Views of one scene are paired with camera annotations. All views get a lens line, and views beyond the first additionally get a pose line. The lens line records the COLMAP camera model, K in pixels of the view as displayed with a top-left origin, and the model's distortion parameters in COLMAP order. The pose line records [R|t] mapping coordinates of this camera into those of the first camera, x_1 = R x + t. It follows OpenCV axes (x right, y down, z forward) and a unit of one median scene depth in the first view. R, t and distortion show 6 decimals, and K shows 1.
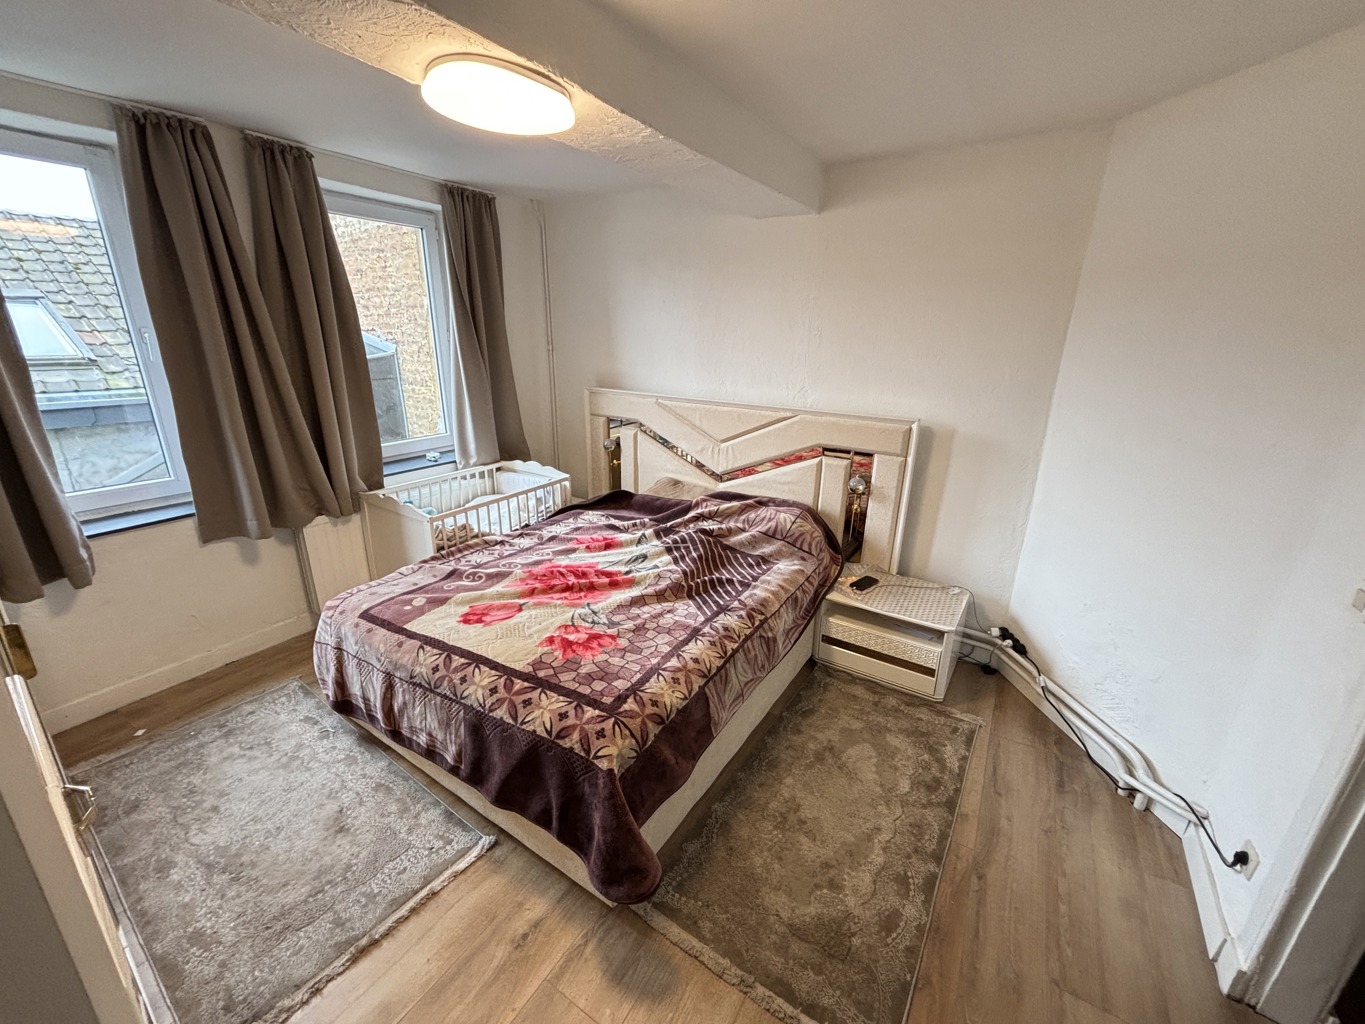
lens RADIAL K [[549.6, 0, 685.6], [0, 549.6, 512.5], [0, 0, 1]] dist [-0.008595, 0.000136]
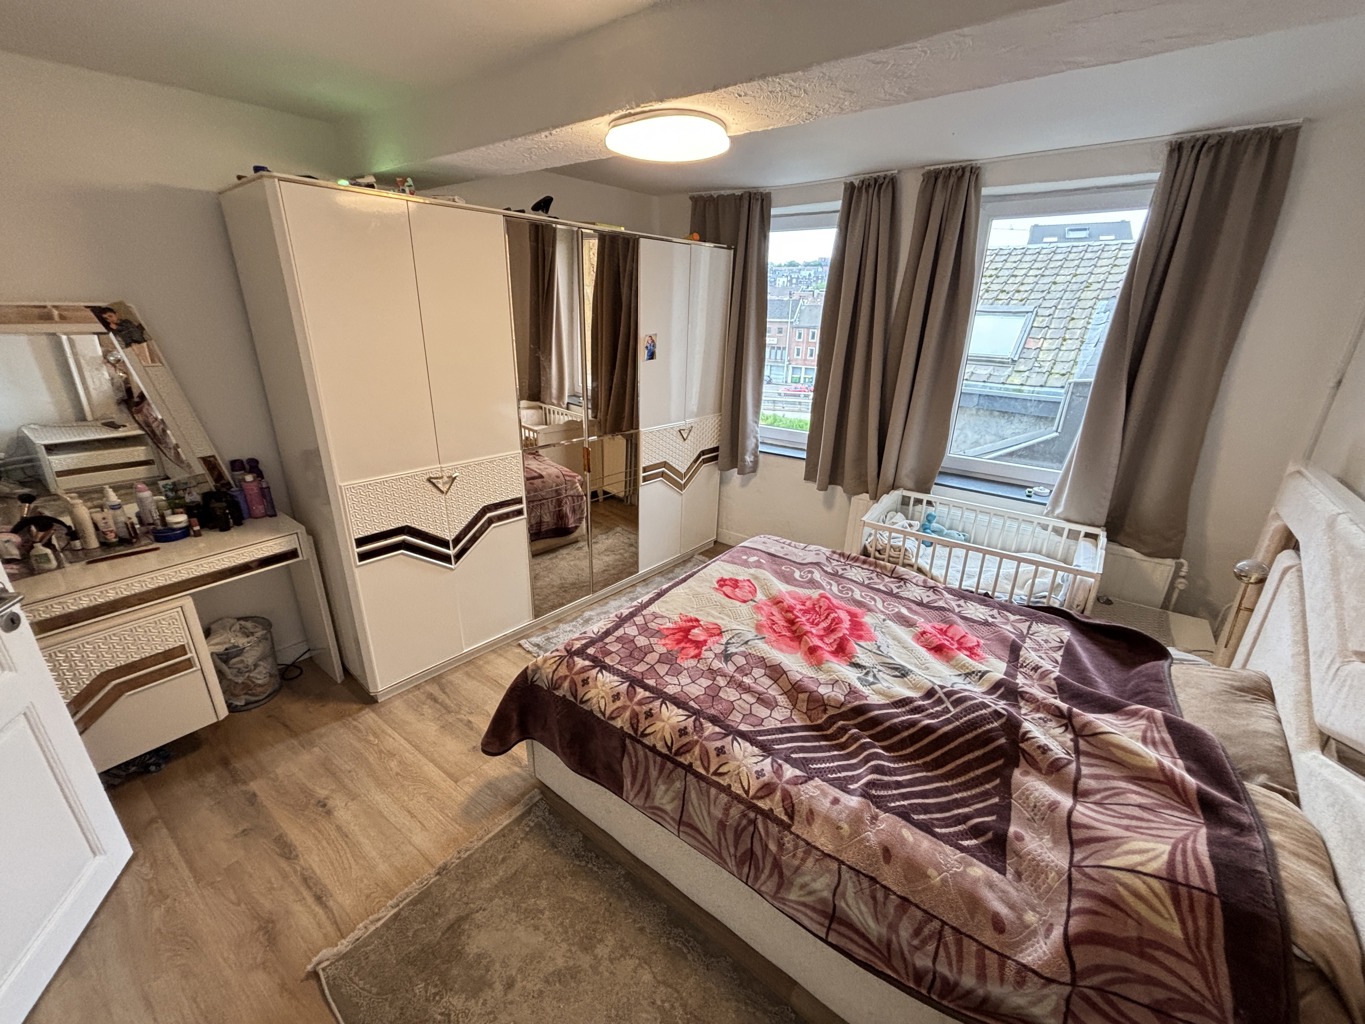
lens RADIAL K [[549.6, 0, 679.4], [0, 549.6, 508.5], [0, 0, 1]] dist [-0.008595, 0.000136]
pose [[-0.102992, 0.306153, -0.946395, 0.527927], [-0.333965, 0.885580, 0.322824, -0.224590], [0.936942, 0.349311, 0.011037, 0.664164]]
